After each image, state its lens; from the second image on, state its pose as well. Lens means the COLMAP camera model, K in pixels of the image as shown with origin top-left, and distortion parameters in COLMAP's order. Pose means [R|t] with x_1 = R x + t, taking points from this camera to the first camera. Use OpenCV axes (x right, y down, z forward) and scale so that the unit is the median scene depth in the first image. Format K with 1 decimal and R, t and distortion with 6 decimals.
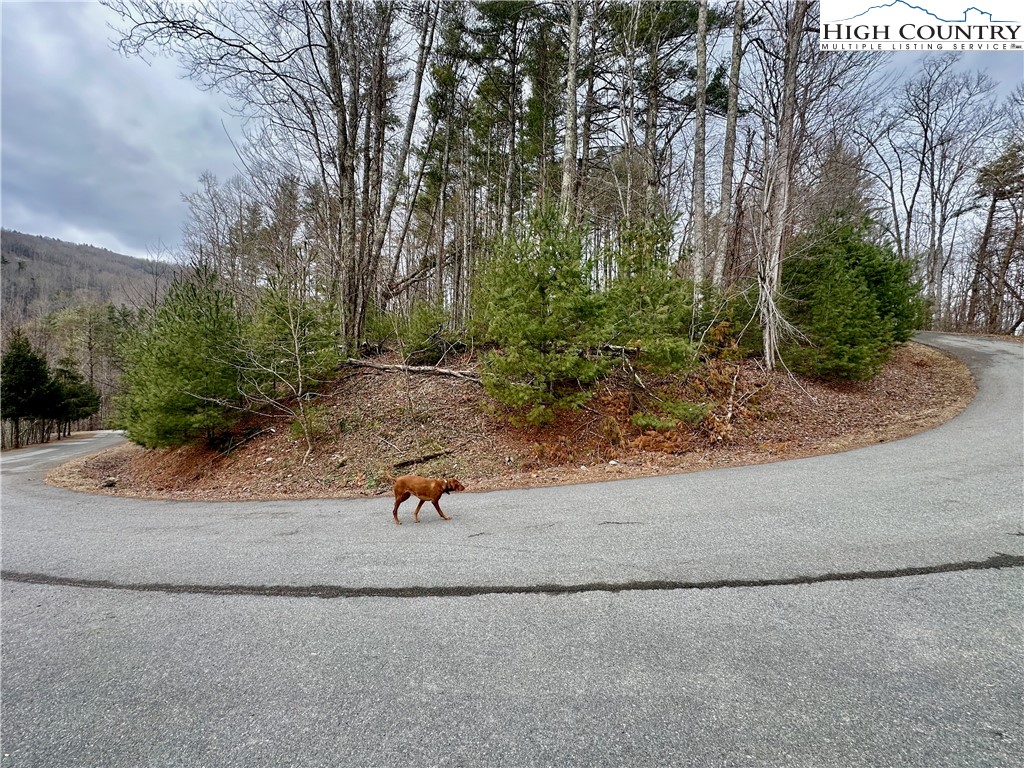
lens RADIAL K [[408.7, 0, 511.5], [0, 408.7, 380.2], [0, 0, 1]] dist [-0.000638, 0.000308]
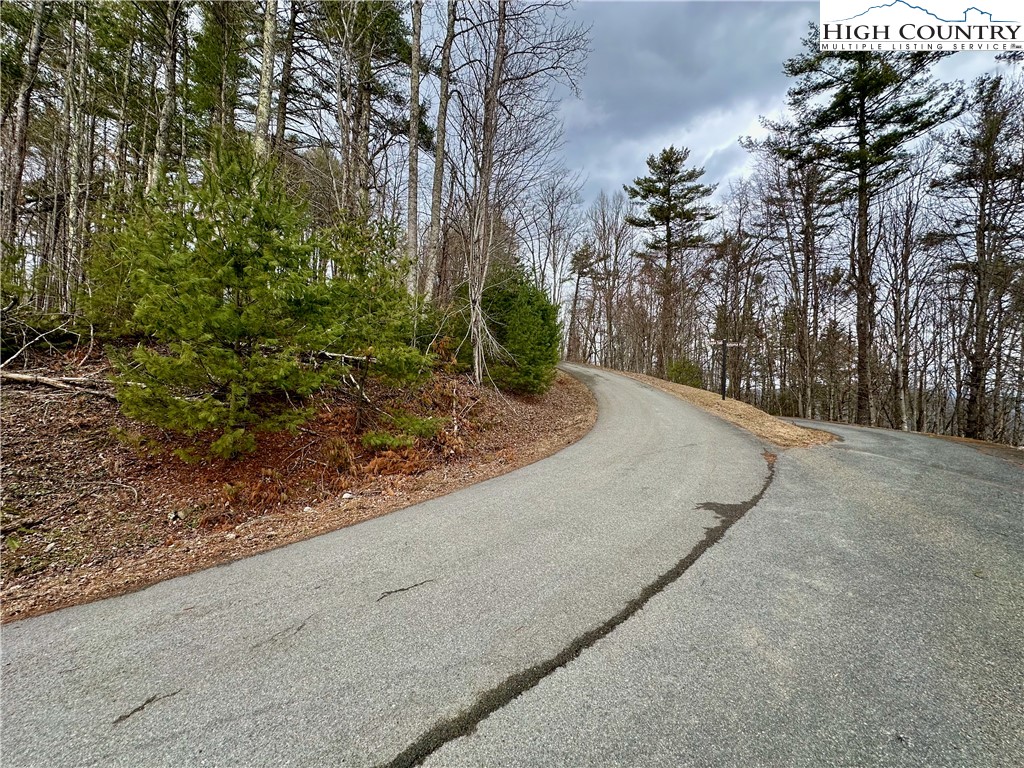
lens RADIAL K [[408.7, 0, 511.5], [0, 408.7, 380.2], [0, 0, 1]] dist [-0.000638, 0.000308]
pose [[0.749964, 0.023143, 0.661074, -0.031634], [0.000809, 0.999355, -0.035904, 0.003345], [-0.661478, 0.027461, 0.749462, 0.131019]]
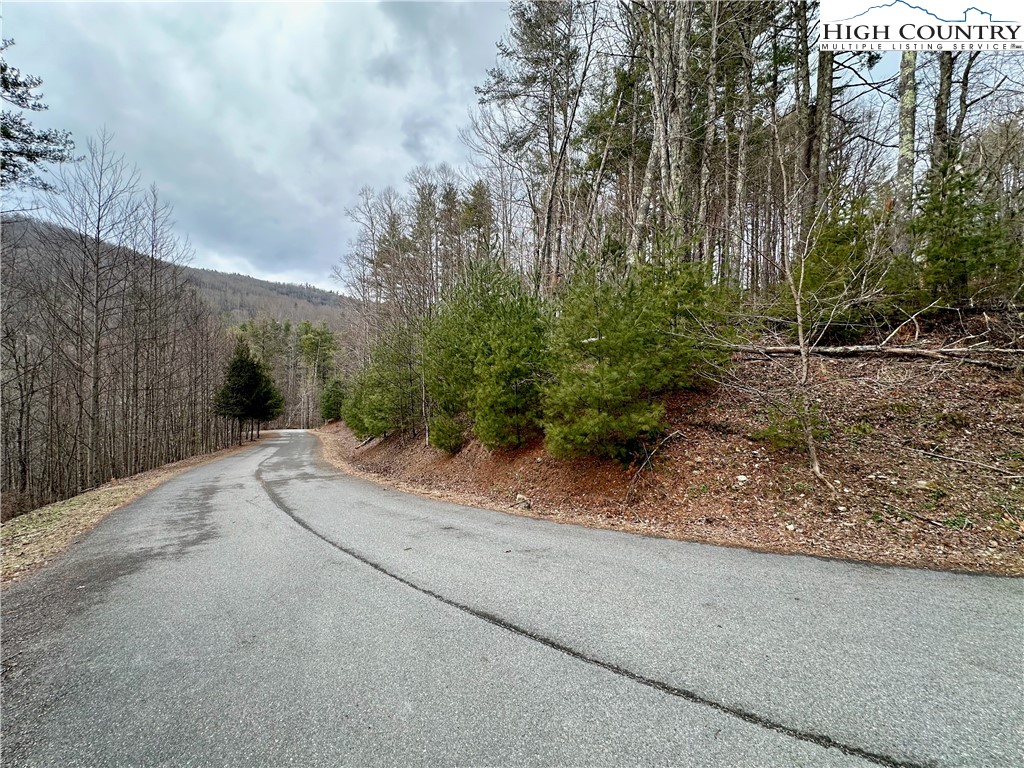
lens RADIAL K [[408.7, 0, 511.5], [0, 408.7, 380.2], [0, 0, 1]] dist [-0.000638, 0.000308]
pose [[0.978153, -0.013877, -0.207421, -0.756251], [0.012477, 0.999890, -0.008058, 0.027177], [0.207510, 0.005294, 0.978219, 0.225324]]
